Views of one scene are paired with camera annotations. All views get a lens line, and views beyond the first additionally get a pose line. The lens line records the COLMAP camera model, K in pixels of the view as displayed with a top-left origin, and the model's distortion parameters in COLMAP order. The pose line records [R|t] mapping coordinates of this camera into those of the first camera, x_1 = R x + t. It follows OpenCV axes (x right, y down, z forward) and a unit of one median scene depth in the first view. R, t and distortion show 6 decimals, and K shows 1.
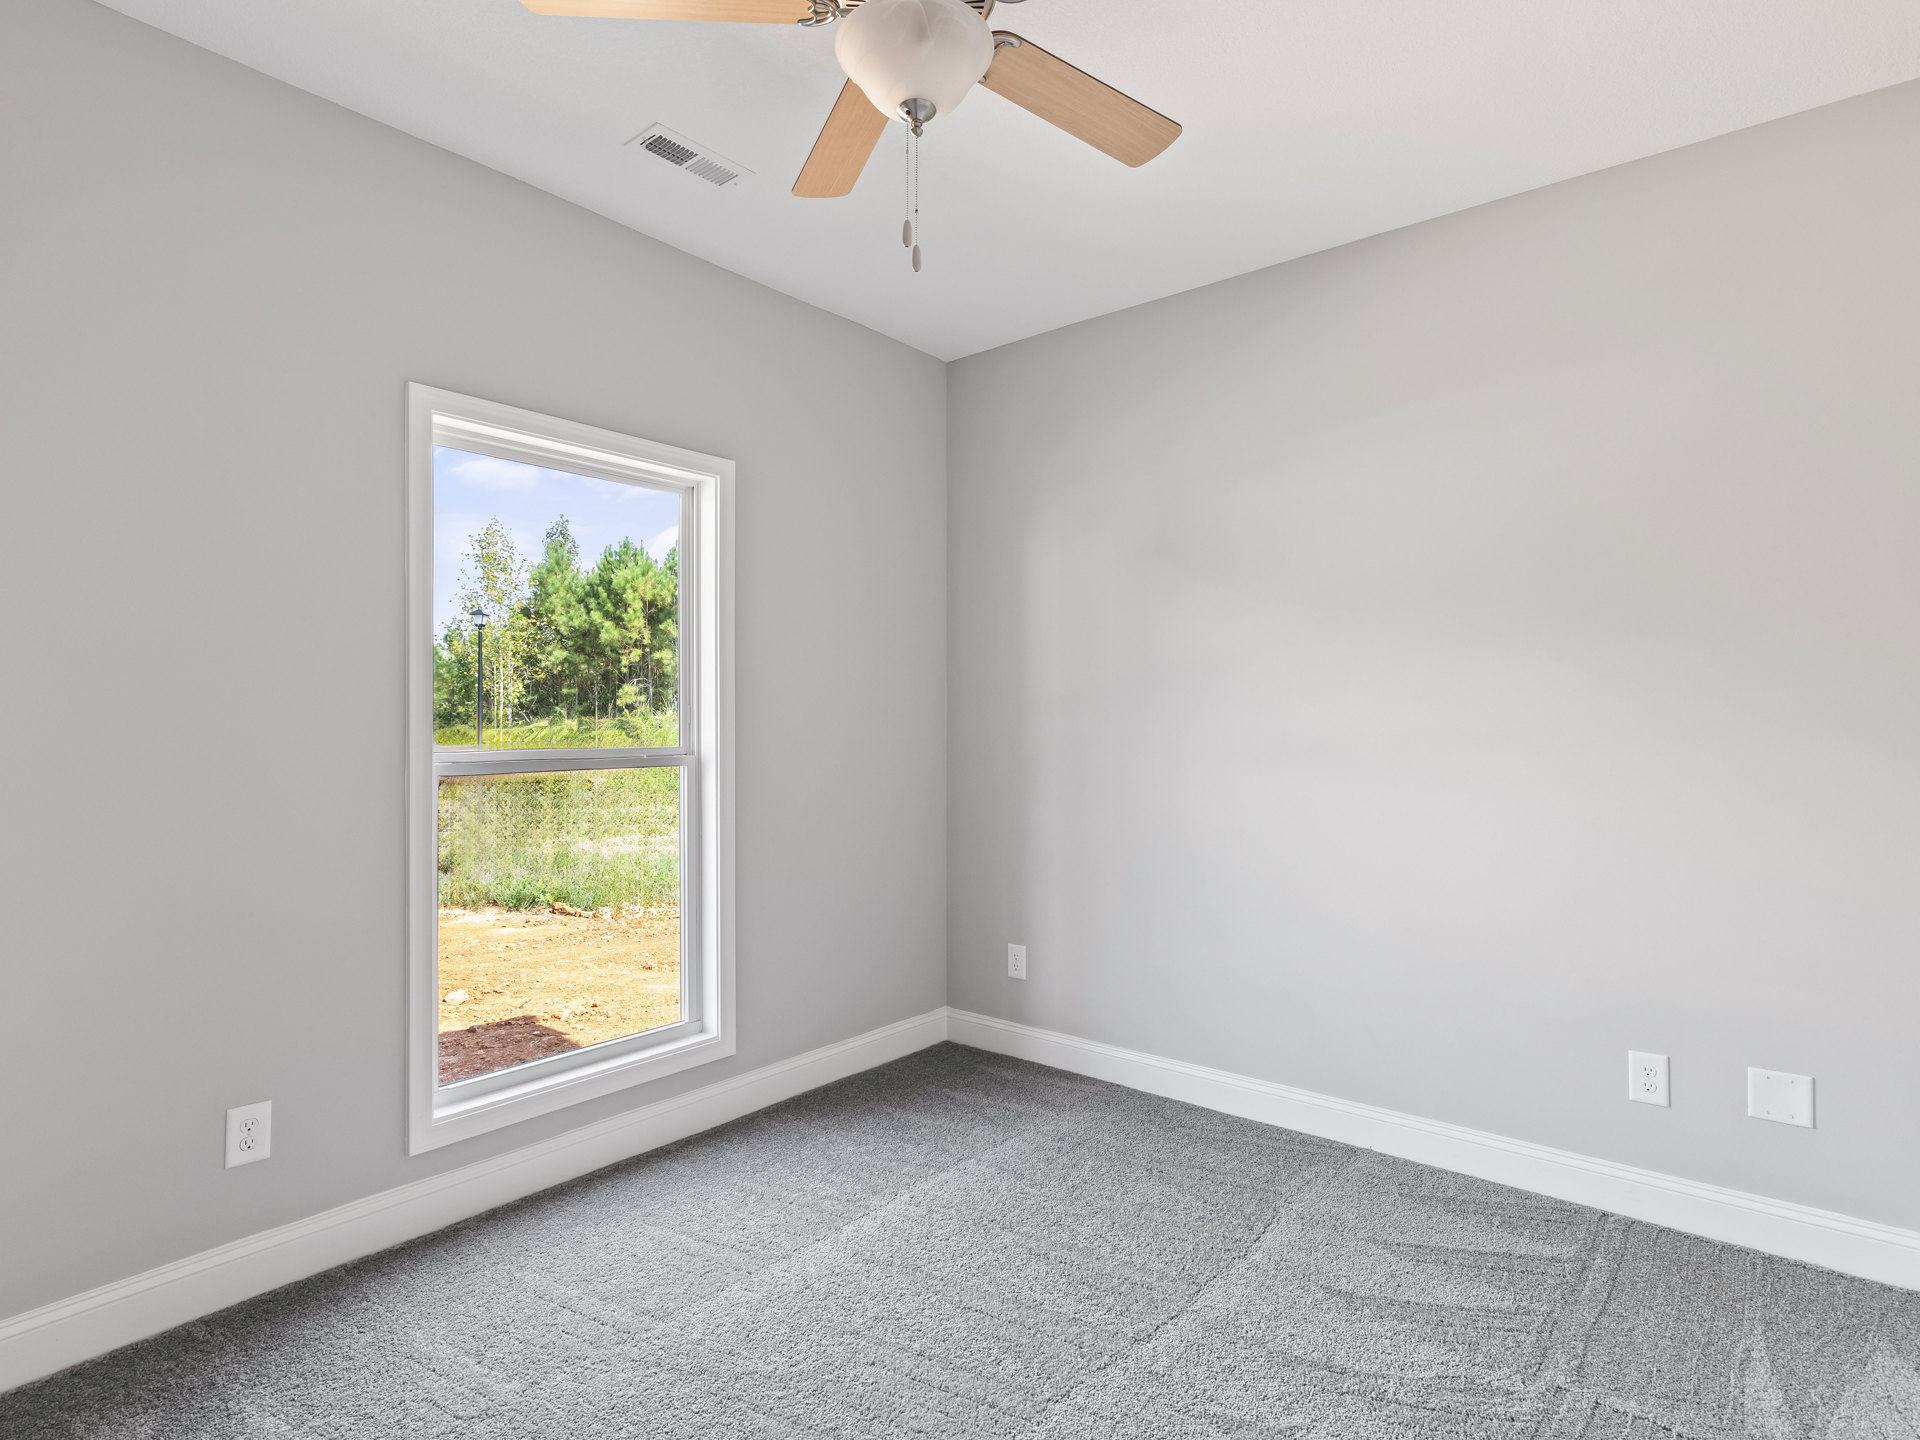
lens RADIAL K [[1013.2, 0, 968.4], [0, 1013.2, 730.8], [0, 0, 1]] dist [0.000775, -0.001501]
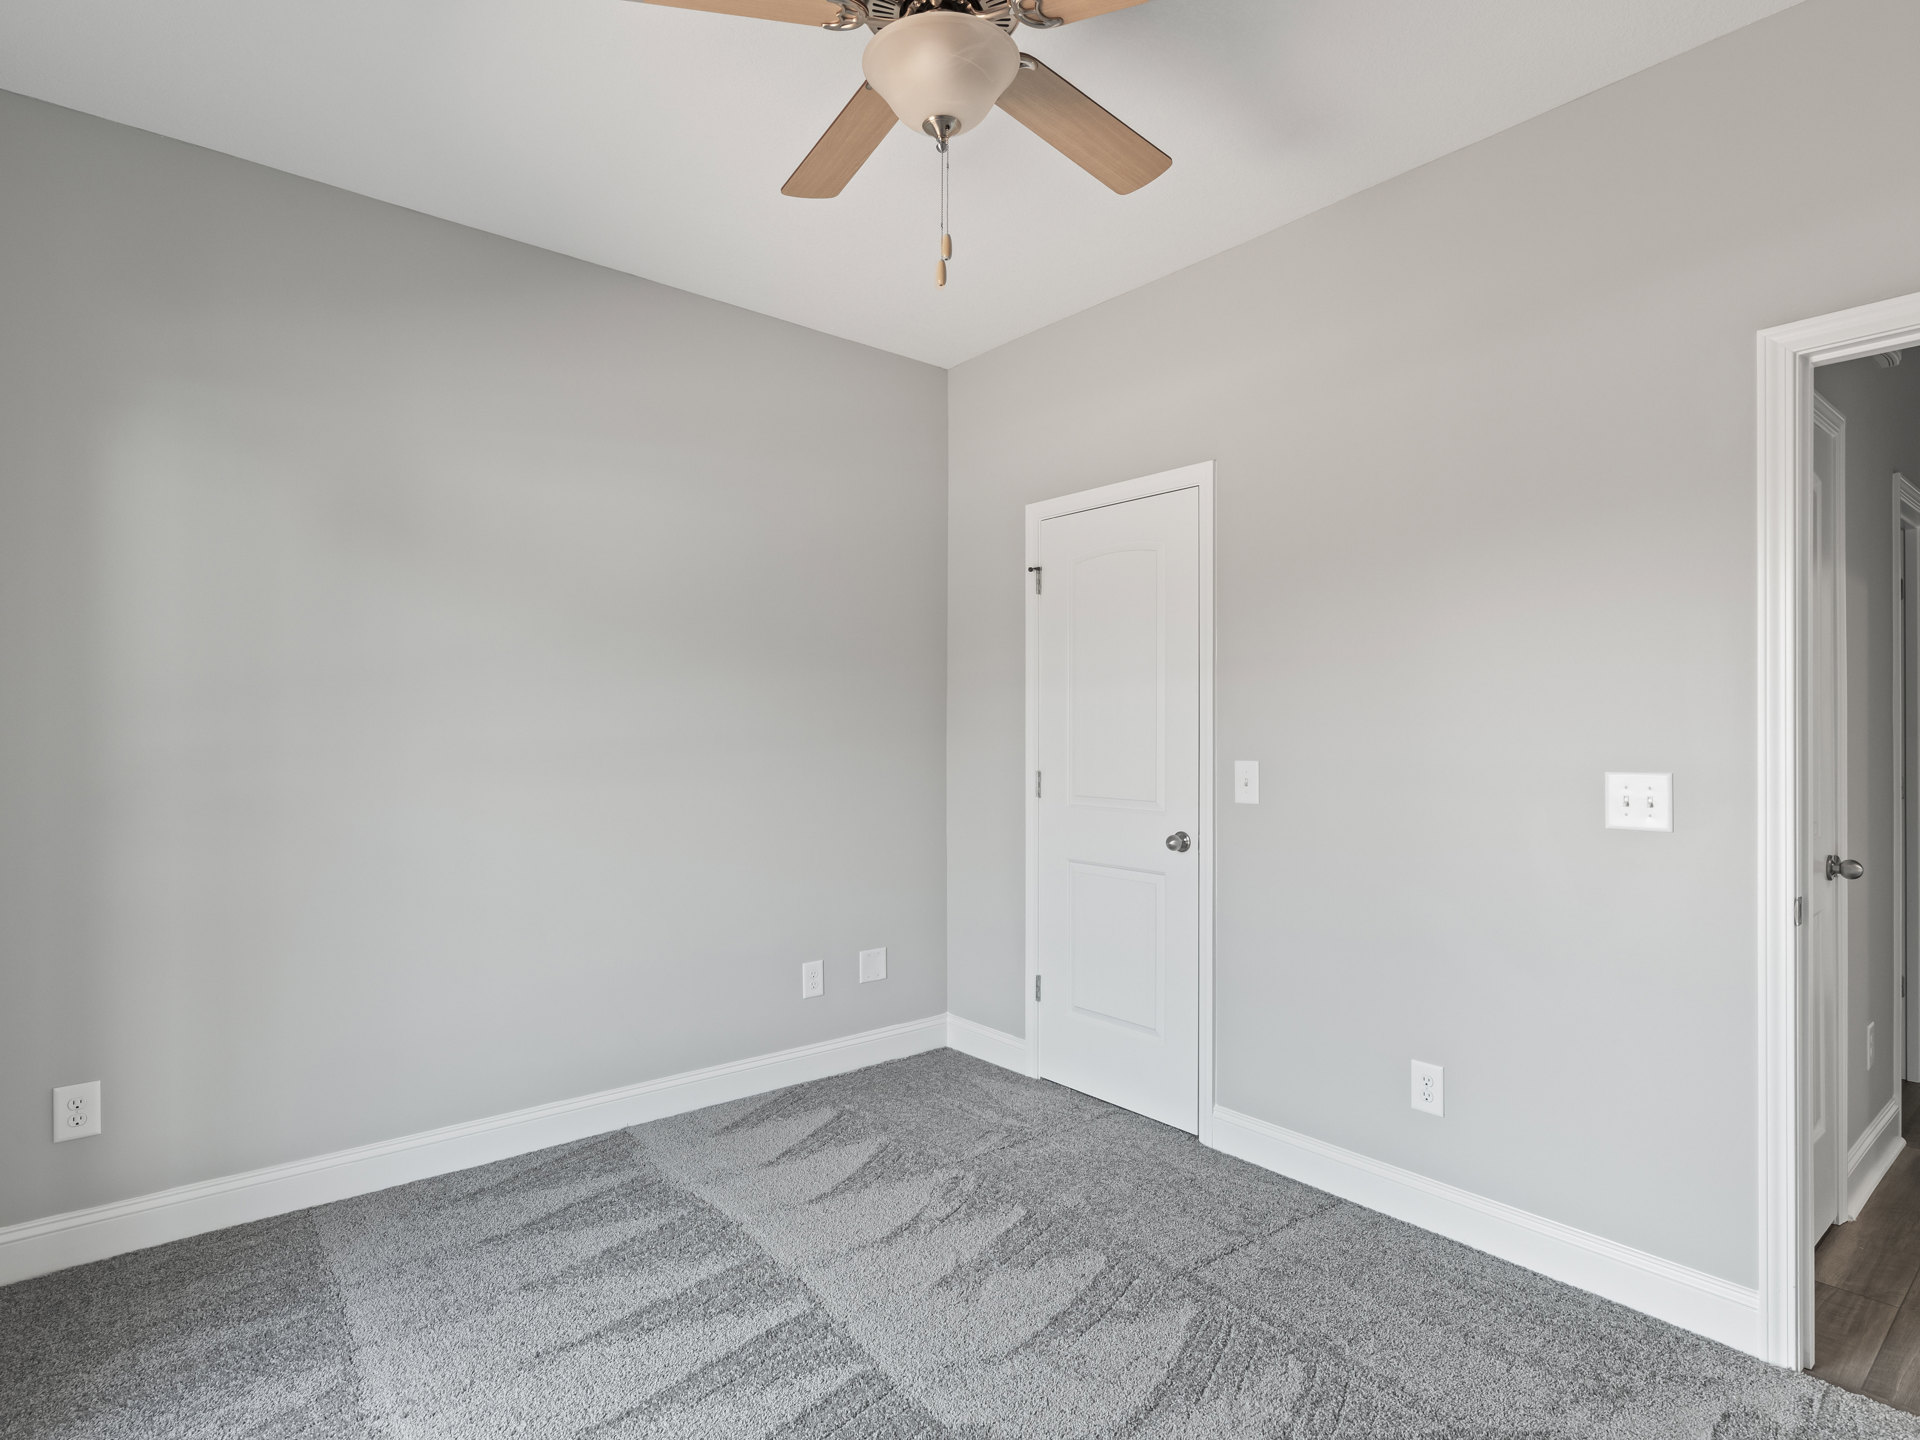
lens RADIAL K [[1013.2, 0, 968.4], [0, 1013.2, 730.8], [0, 0, 1]] dist [0.000775, -0.001501]
pose [[0.180592, -0.001180, 0.983557, -0.619495], [-0.000440, 0.999999, 0.001281, -0.010727], [-0.983558, -0.000664, 0.180592, 0.461173]]
